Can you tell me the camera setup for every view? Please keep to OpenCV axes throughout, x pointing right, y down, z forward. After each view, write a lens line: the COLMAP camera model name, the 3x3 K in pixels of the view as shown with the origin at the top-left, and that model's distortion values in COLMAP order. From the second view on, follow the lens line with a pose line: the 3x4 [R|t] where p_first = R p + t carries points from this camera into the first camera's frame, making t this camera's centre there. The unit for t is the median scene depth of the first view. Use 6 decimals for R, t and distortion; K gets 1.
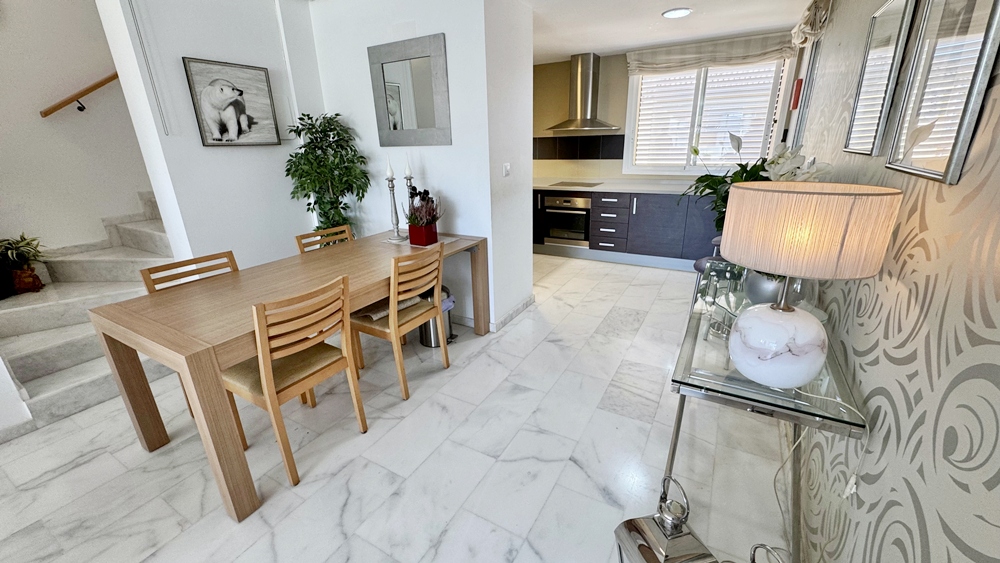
lens RADIAL K [[400.8, 0, 500.0], [0, 400.8, 281.5], [0, 0, 1]] dist [-0.002679, 0.000358]
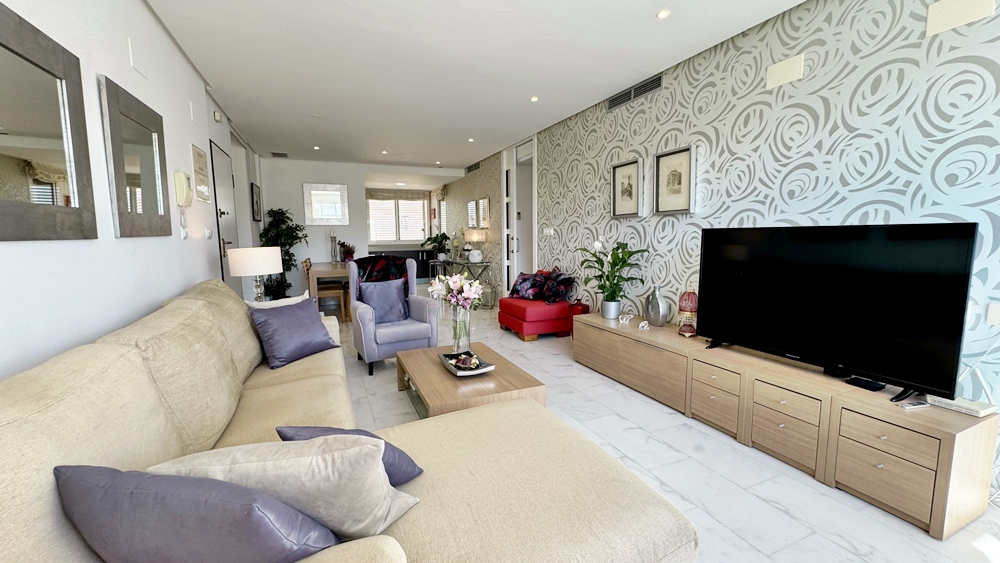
lens RADIAL K [[400.8, 0, 500.0], [0, 400.8, 281.5], [0, 0, 1]] dist [-0.002679, 0.000358]
pose [[0.592811, -0.070924, 0.802213, -1.162462], [0.259568, 0.959784, -0.106958, 0.370828], [-0.762365, 0.271634, 0.587379, -0.792433]]
